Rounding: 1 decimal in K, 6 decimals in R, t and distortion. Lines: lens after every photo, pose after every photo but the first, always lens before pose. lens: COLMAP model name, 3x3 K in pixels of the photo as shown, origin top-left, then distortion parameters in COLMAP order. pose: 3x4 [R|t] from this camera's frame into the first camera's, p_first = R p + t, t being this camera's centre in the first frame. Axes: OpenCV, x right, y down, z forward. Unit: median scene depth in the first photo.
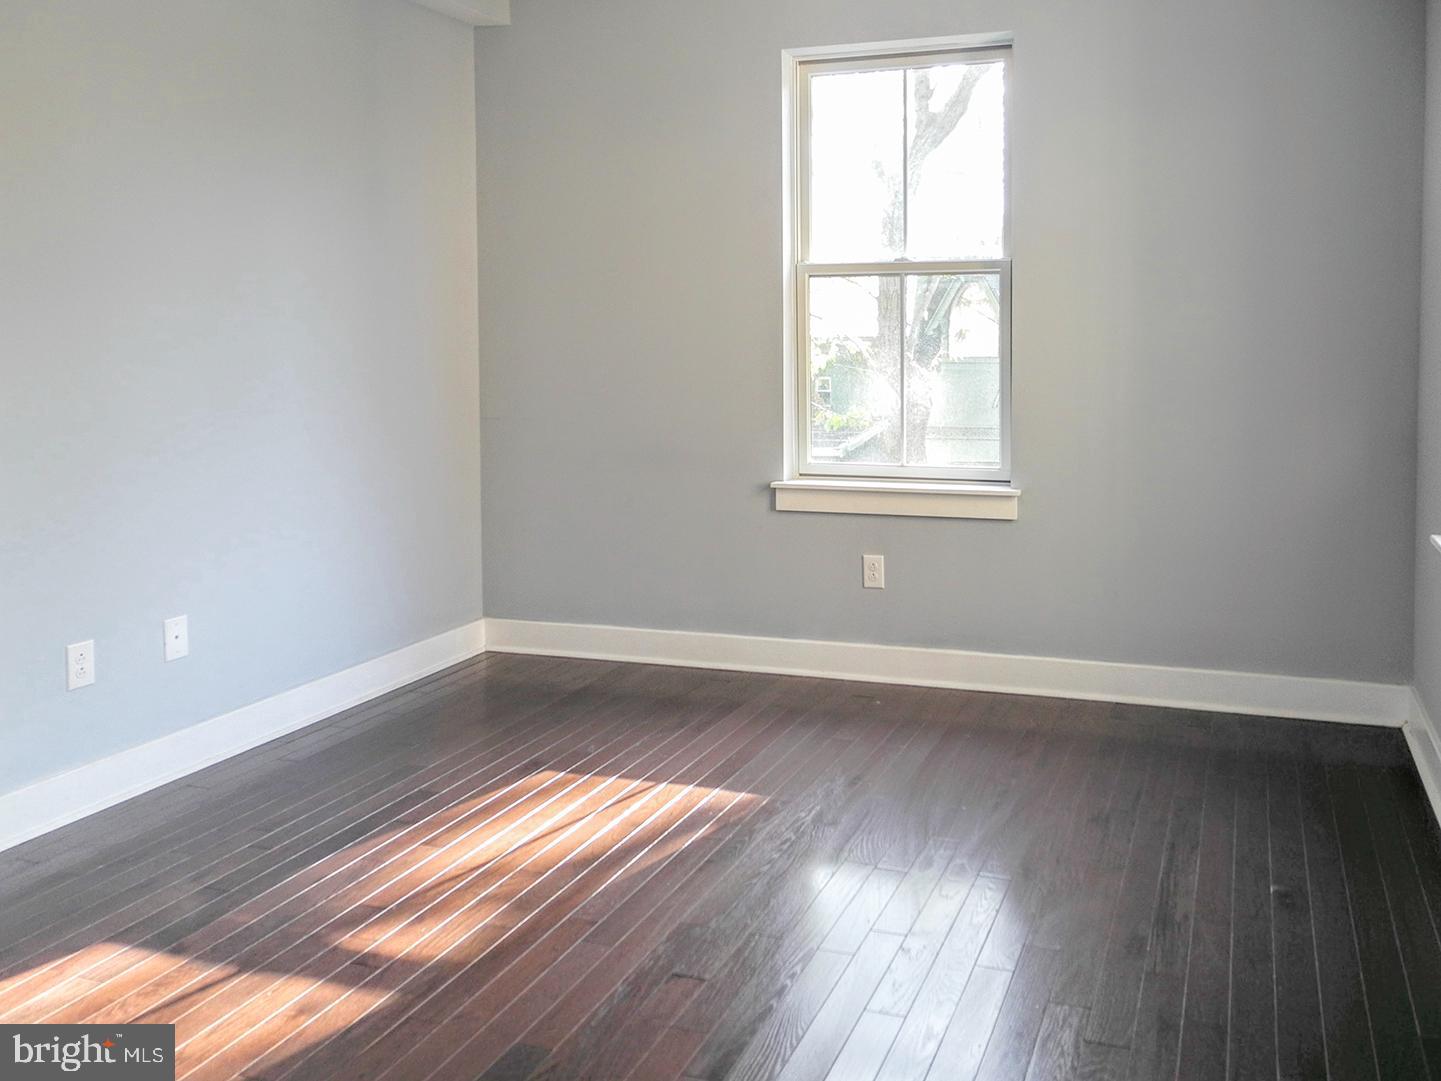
lens RADIAL K [[1405.8, 0, 717.6], [0, 1405.8, 494.9], [0, 0, 1]] dist [0.065498, -0.008702]
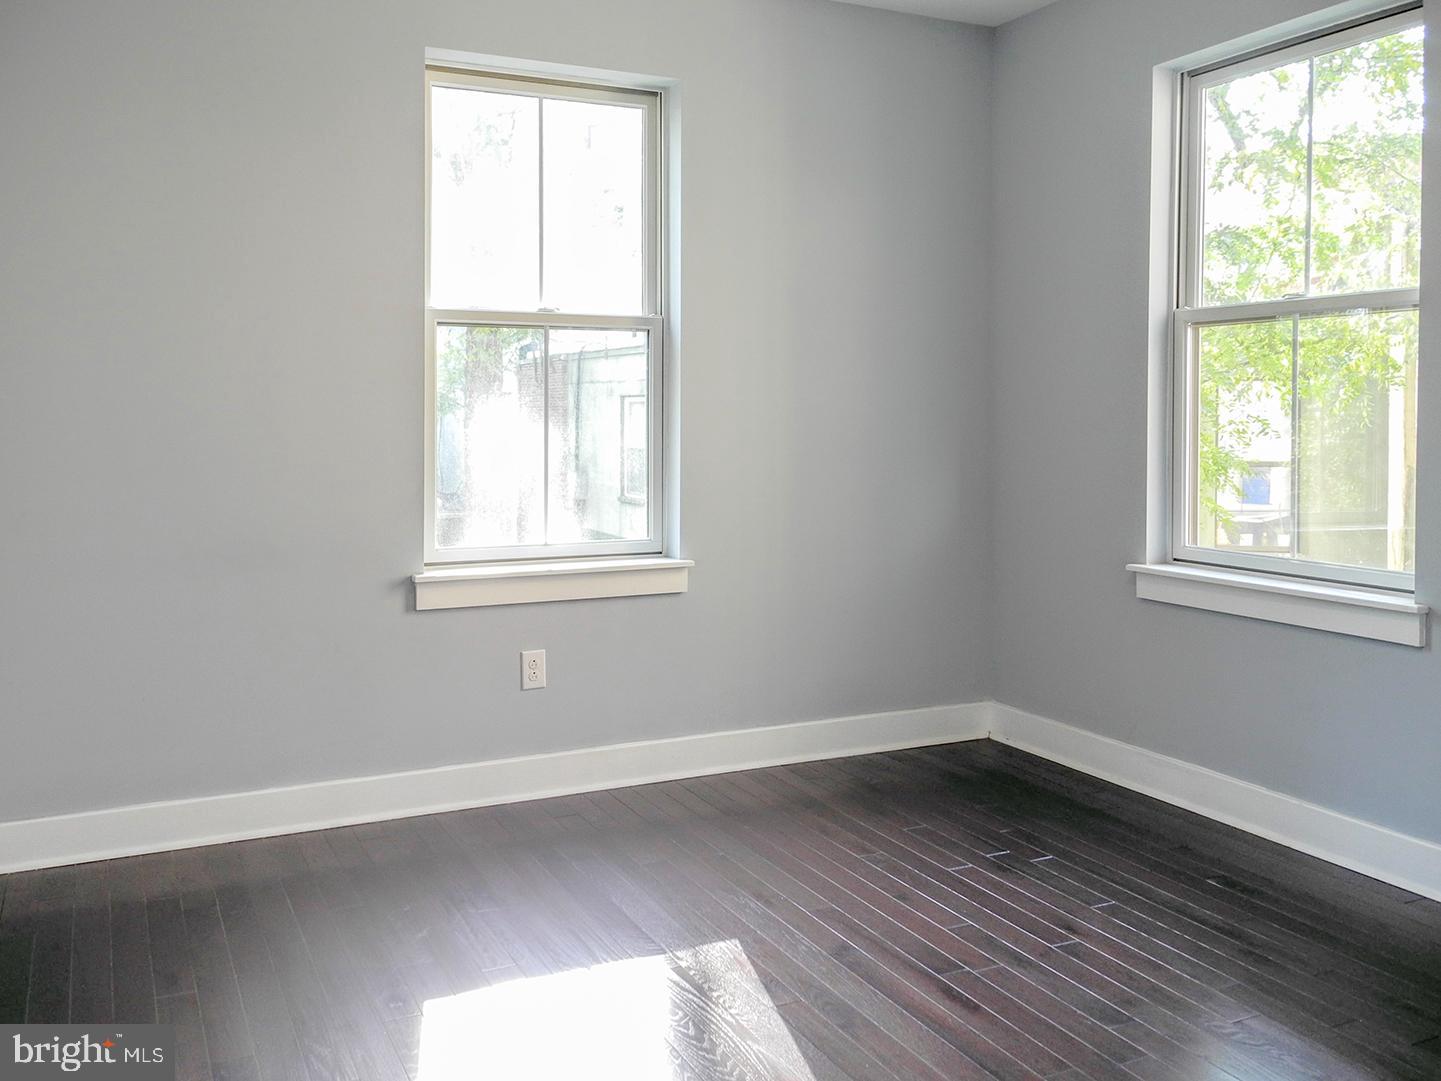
lens RADIAL K [[1336.4, 0, 721.7], [0, 1336.4, 478.3], [0, 0, 1]] dist [0.007870, -0.000628]
pose [[0.690501, -0.035493, 0.722460, -0.399566], [0.075273, 0.996898, -0.022968, -0.034747], [-0.719404, 0.070241, 0.691031, 0.351425]]
